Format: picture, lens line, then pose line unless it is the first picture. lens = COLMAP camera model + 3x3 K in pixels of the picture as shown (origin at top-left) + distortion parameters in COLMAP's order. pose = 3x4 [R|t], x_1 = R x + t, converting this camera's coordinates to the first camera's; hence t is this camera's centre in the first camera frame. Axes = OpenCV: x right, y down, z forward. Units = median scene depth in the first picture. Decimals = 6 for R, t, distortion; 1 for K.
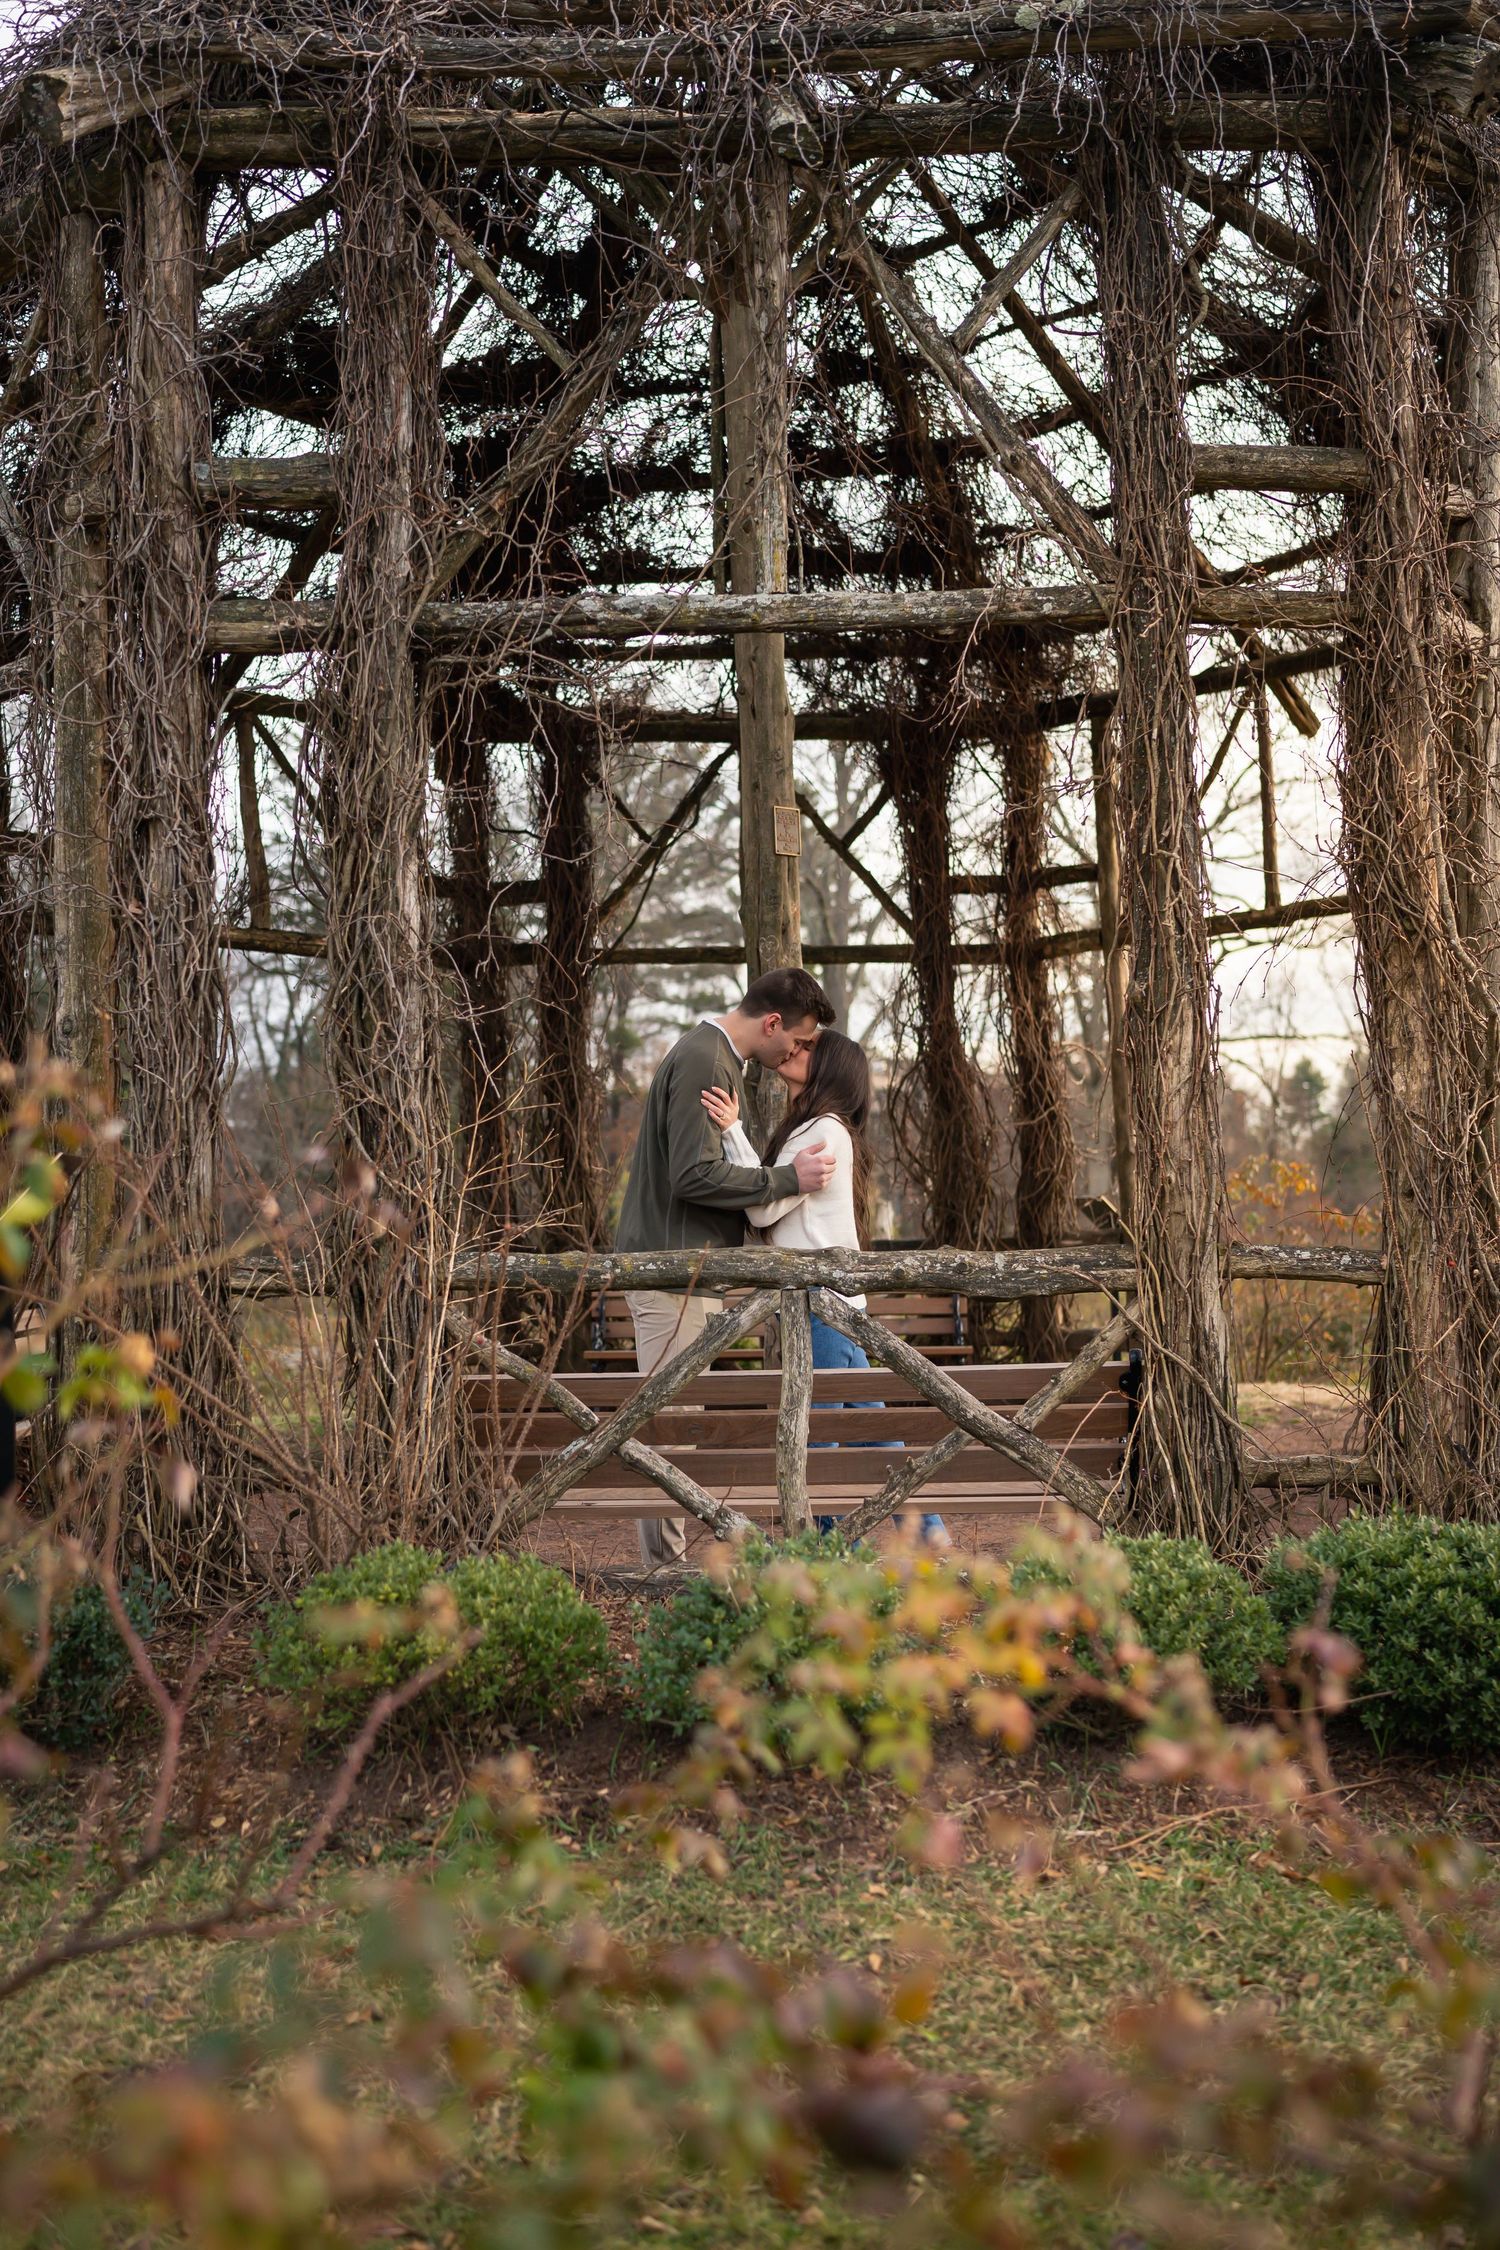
lens RADIAL K [[2360.4, 0, 647.0], [0, 2360.4, 1060.5], [0, 0, 1]] dist [-0.010372, 0.000000]
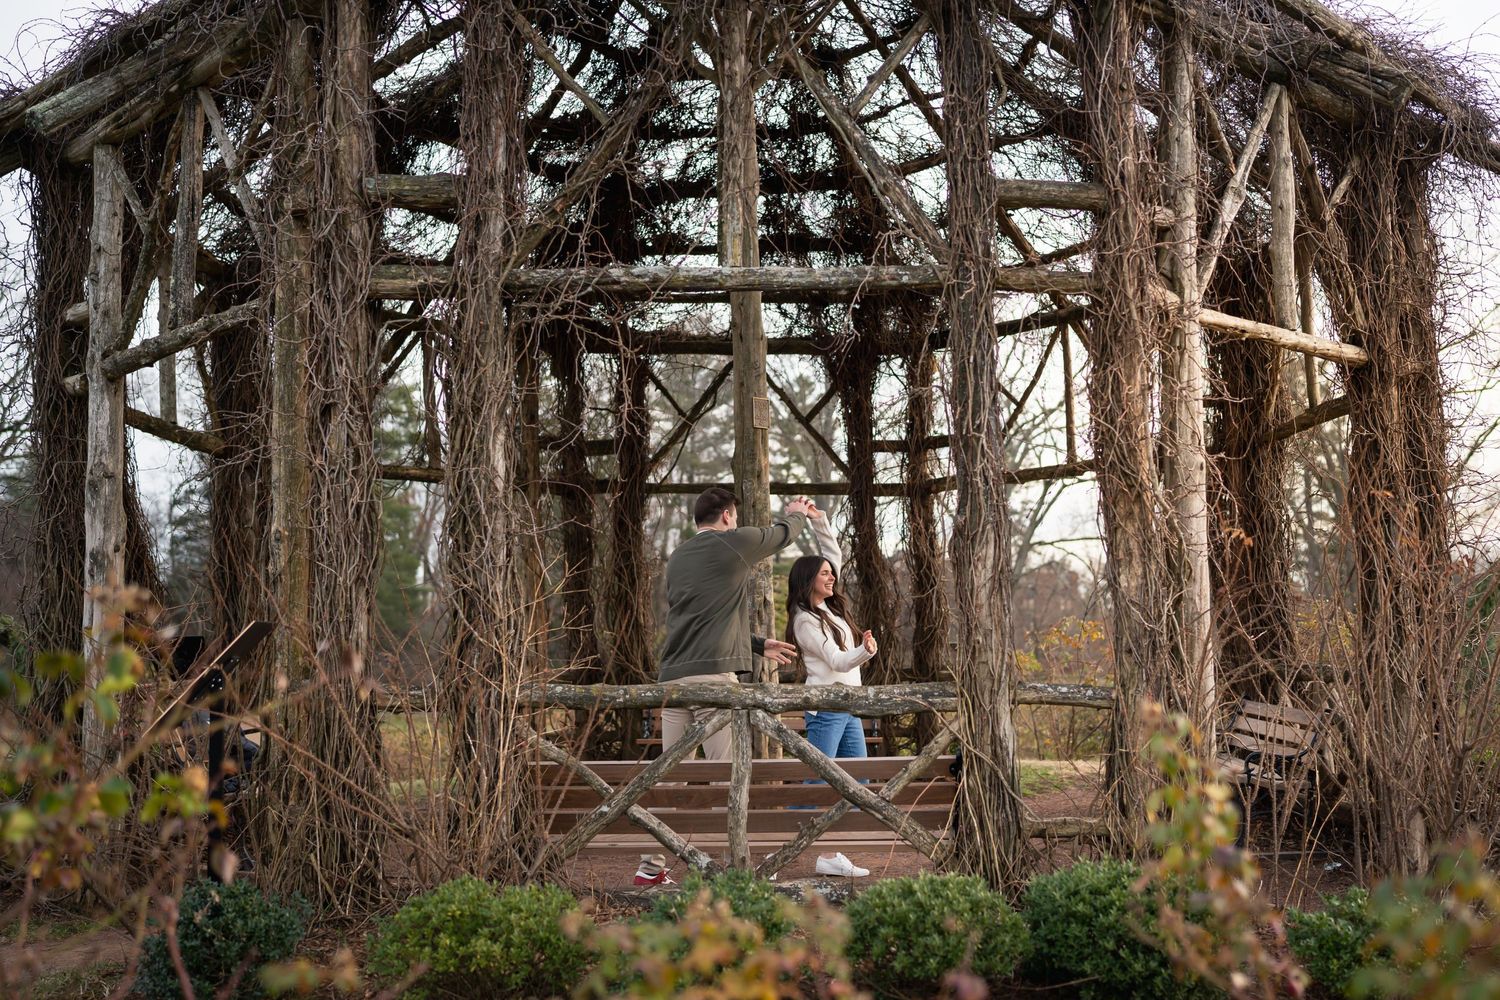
lens RADIAL K [[1477.2, 0, 763.8], [0, 1477.2, 500.7], [0, 0, 1]] dist [-0.013417, 0.000000]
pose [[0.999192, 0.012070, 0.038337, 0.038271], [-0.010816, 0.999405, -0.032763, -0.009213], [-0.038710, 0.032322, 0.998728, 0.016217]]
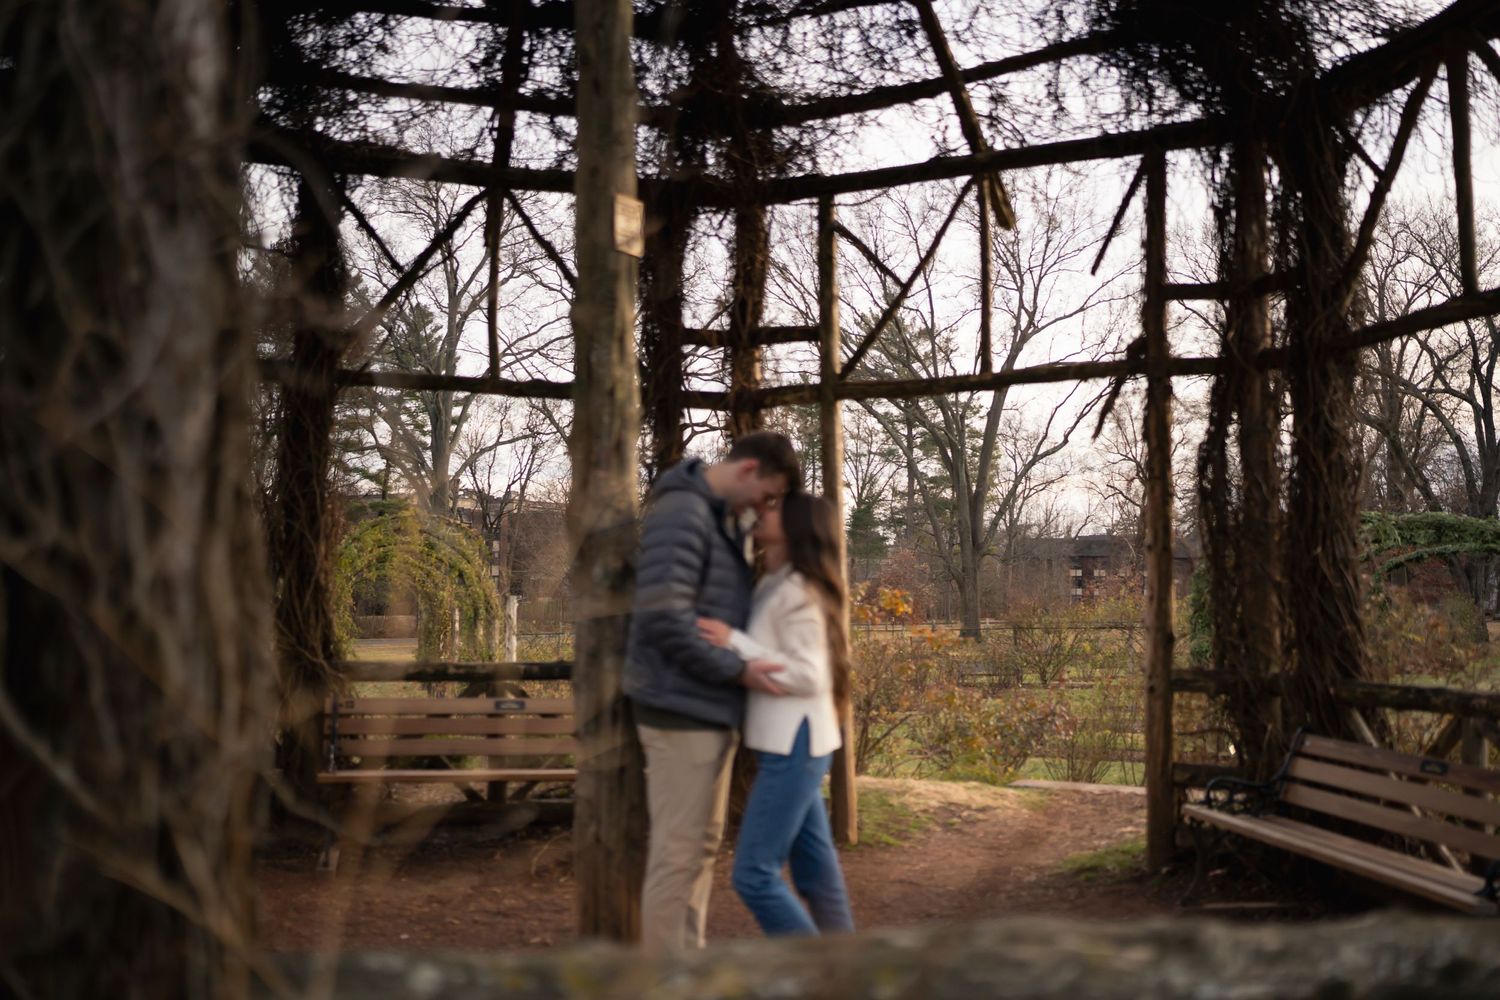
lens RADIAL K [[1477.2, 0, 767.4], [0, 1477.2, 464.8], [0, 0, 1]] dist [-0.013417, 0.000000]
pose [[0.952720, 0.057352, 0.298387, -0.080275], [-0.051508, 0.998296, -0.027422, 0.005850], [-0.299451, 0.010756, 0.954051, 0.755183]]
